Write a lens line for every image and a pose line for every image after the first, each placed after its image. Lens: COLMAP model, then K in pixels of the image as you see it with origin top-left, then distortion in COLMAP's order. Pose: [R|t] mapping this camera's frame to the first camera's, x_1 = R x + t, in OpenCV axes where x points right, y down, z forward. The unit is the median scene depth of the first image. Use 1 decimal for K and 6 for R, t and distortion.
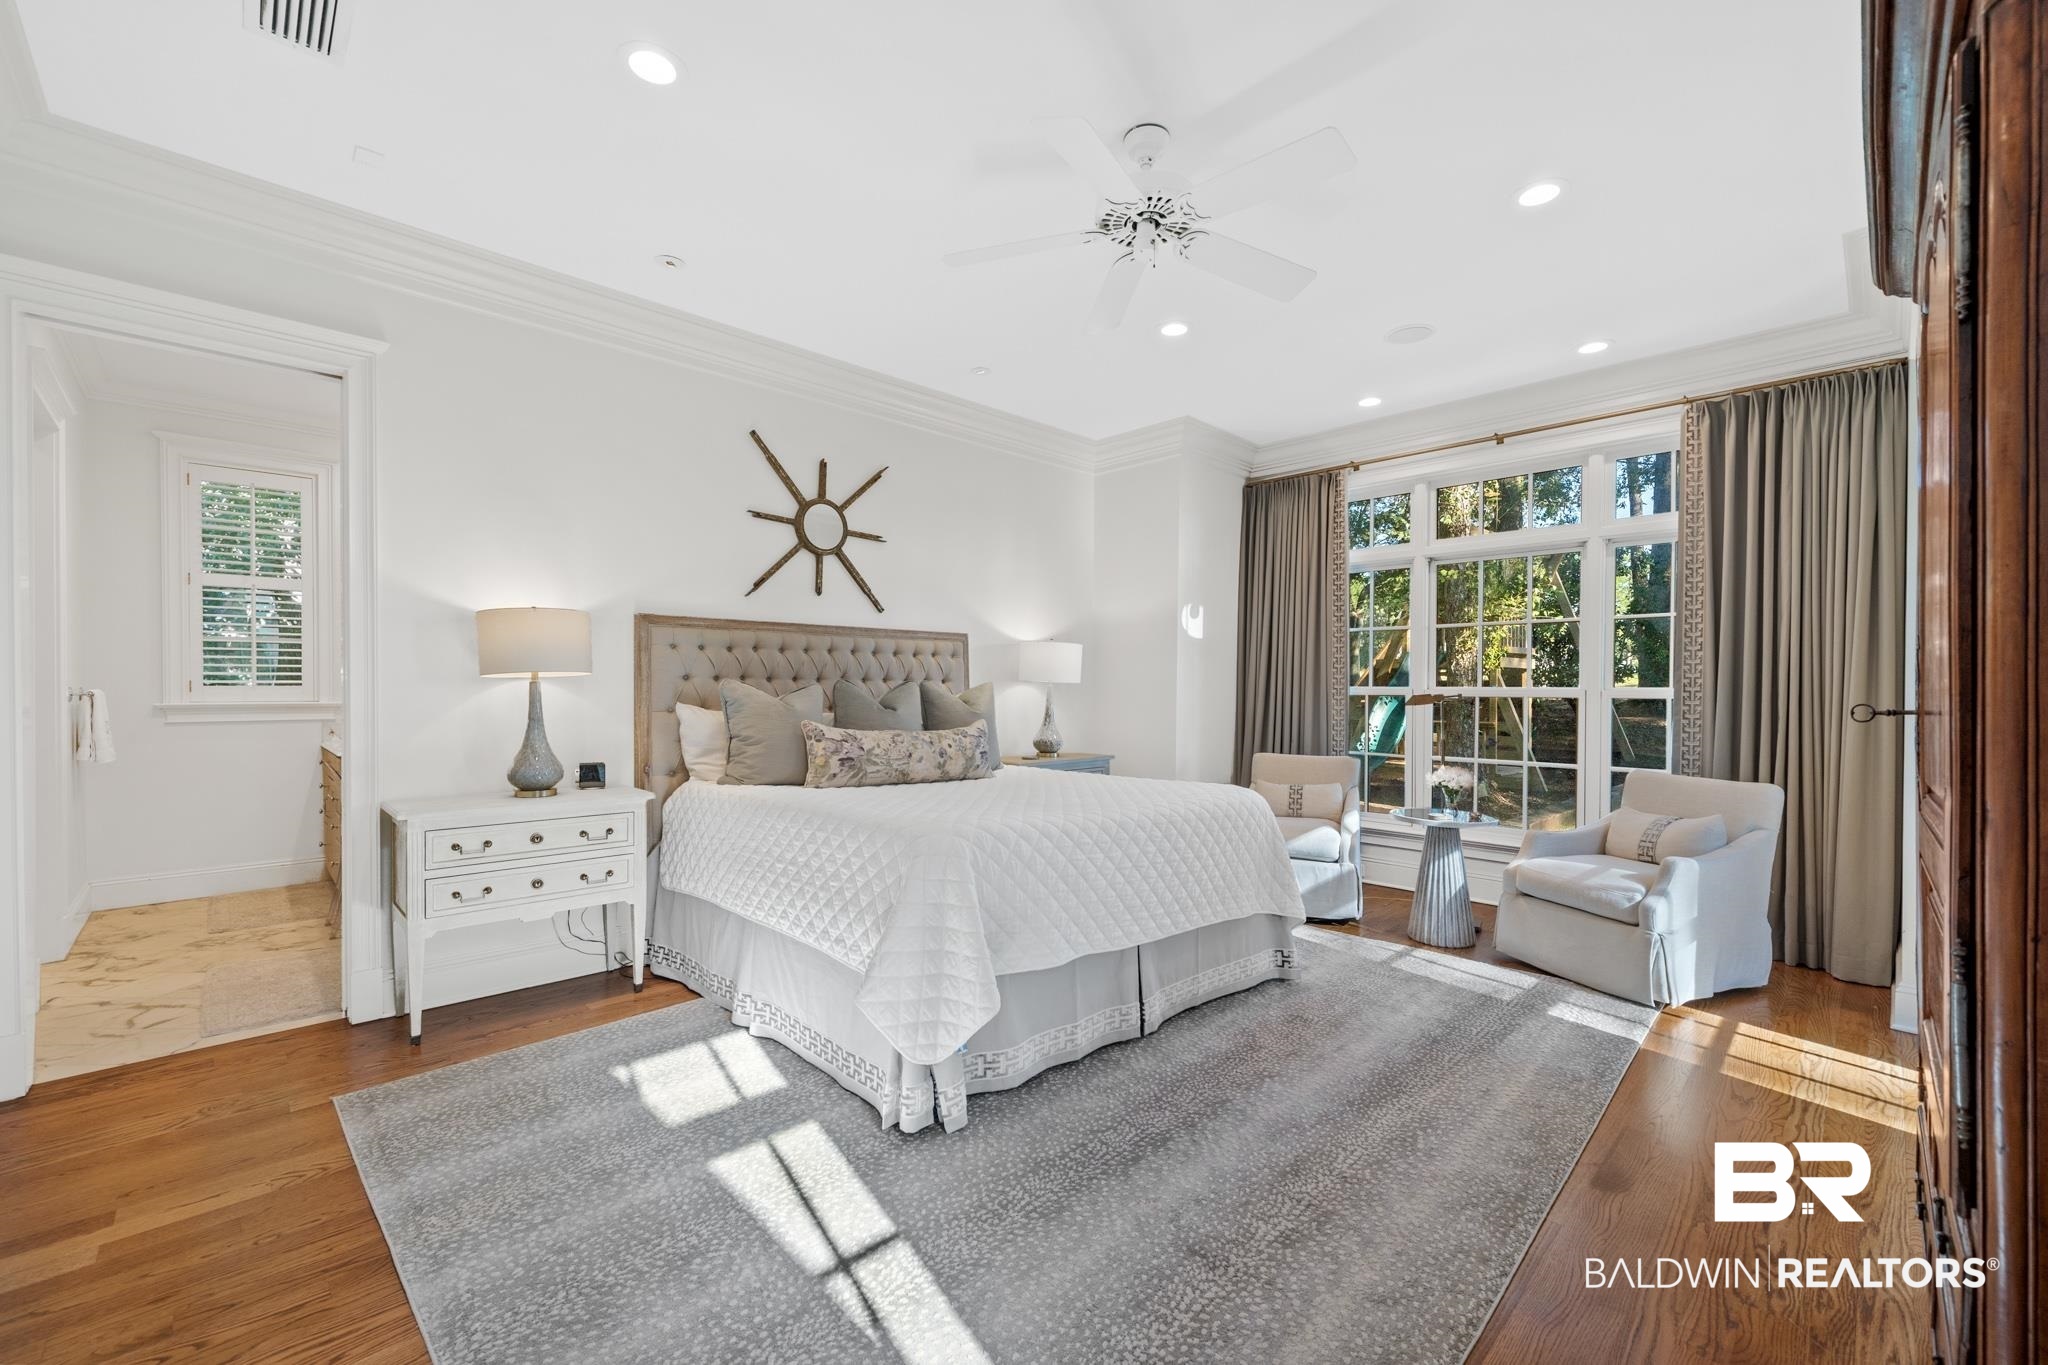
lens RADIAL K [[831.2, 0, 1023.4], [0, 831.2, 690.8], [0, 0, 1]] dist [0.003499, 0.000298]
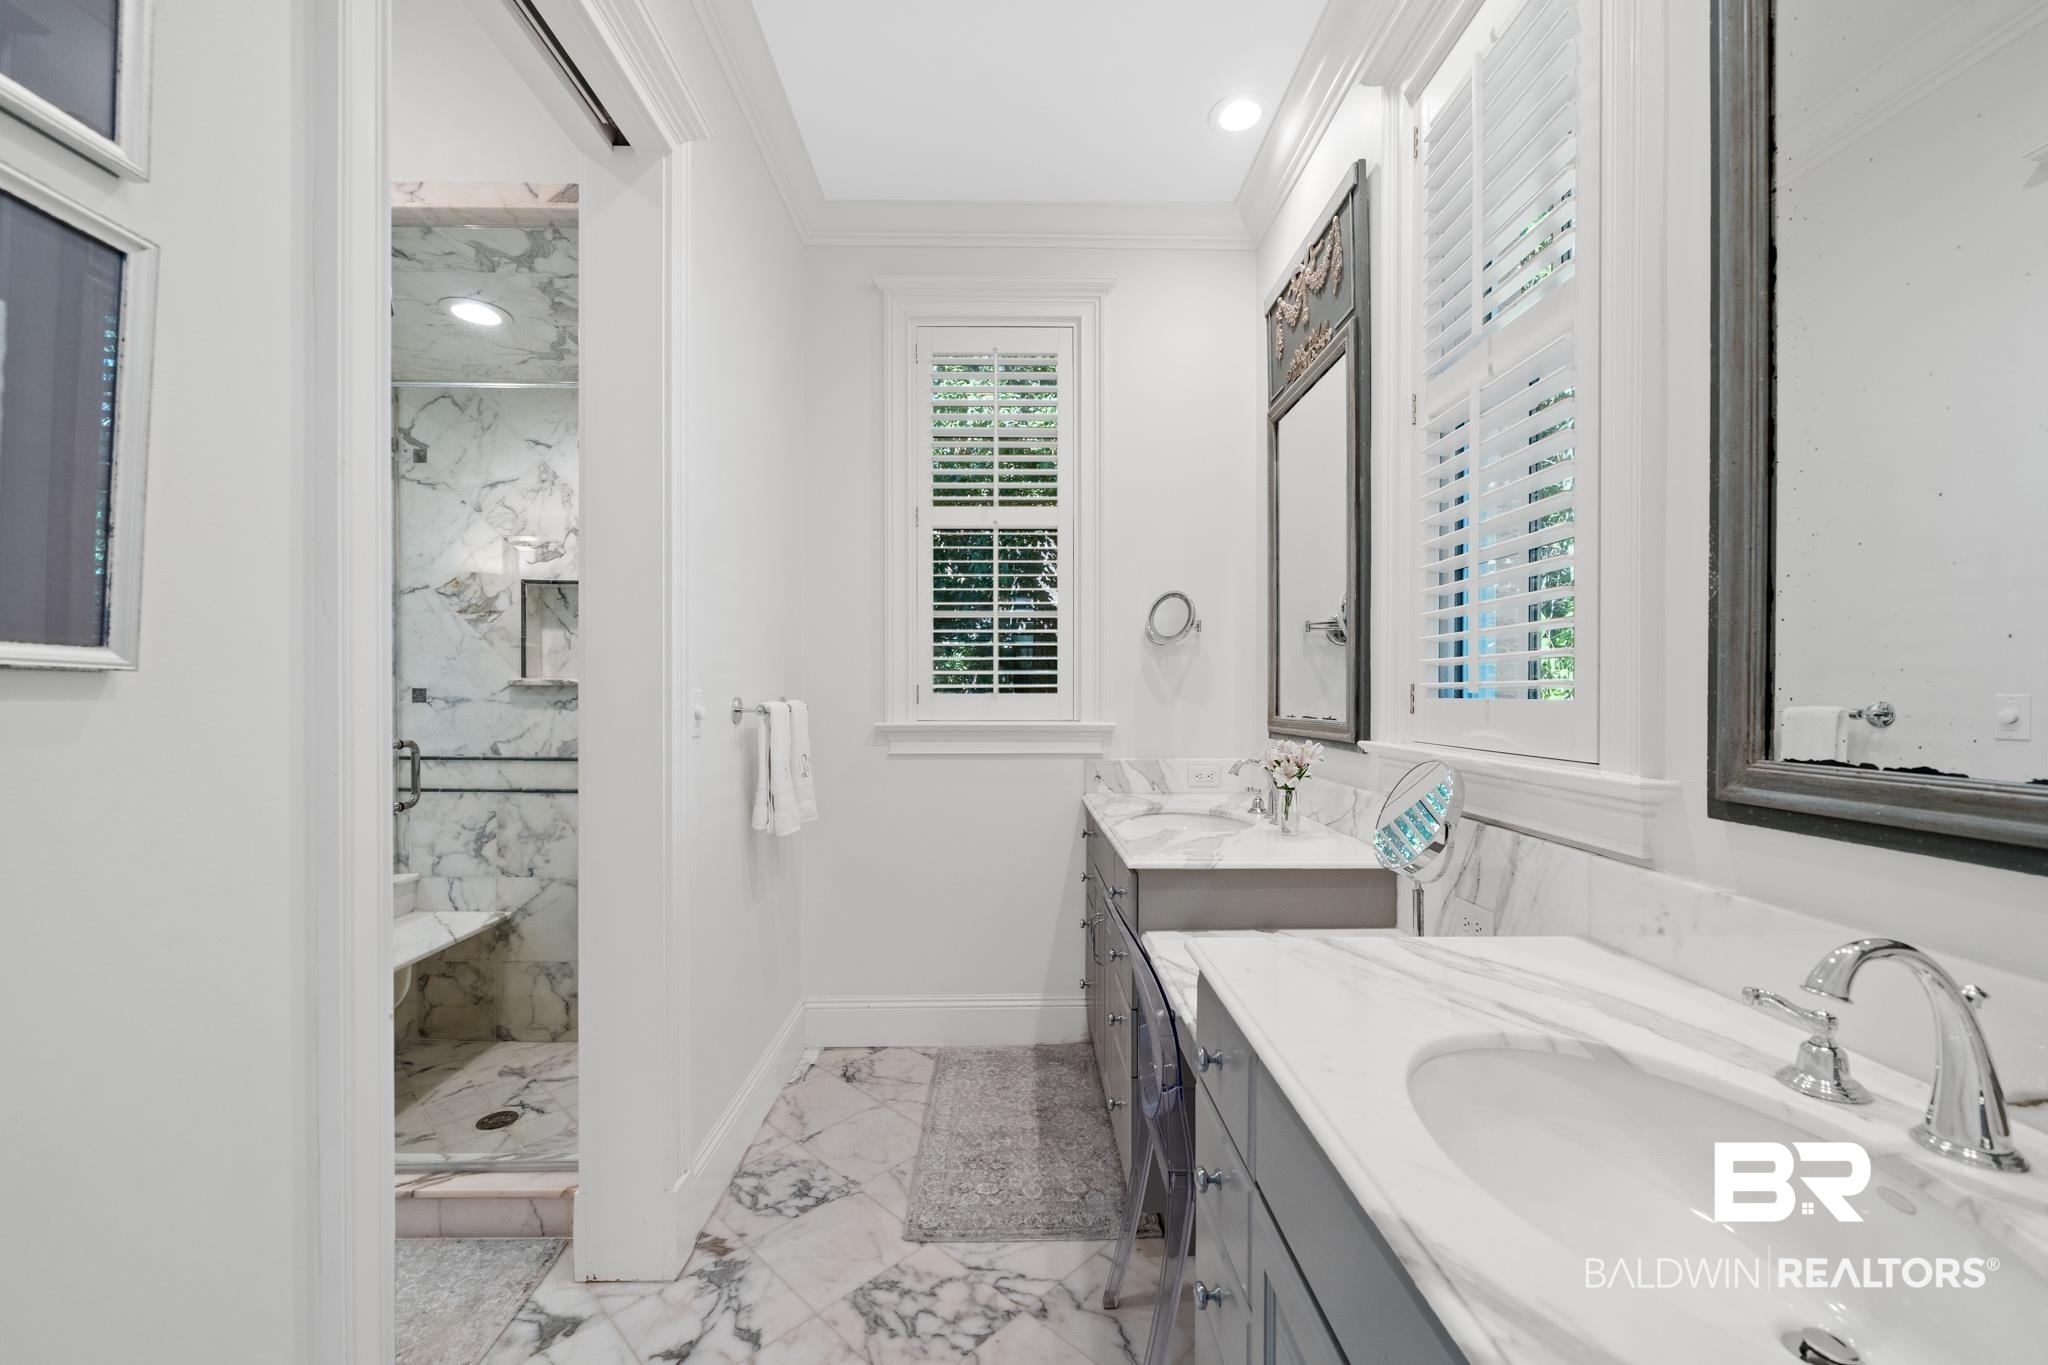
lens RADIAL K [[793.7, 0, 1023.0], [0, 793.7, 687.7], [0, 0, 1]] dist [0.000041, 0.000007]
pose [[0.726336, -0.006023, -0.687314, -0.421317], [-0.003098, 0.999923, -0.012037, -0.003027], [0.687333, 0.010872, 0.726261, 0.487718]]
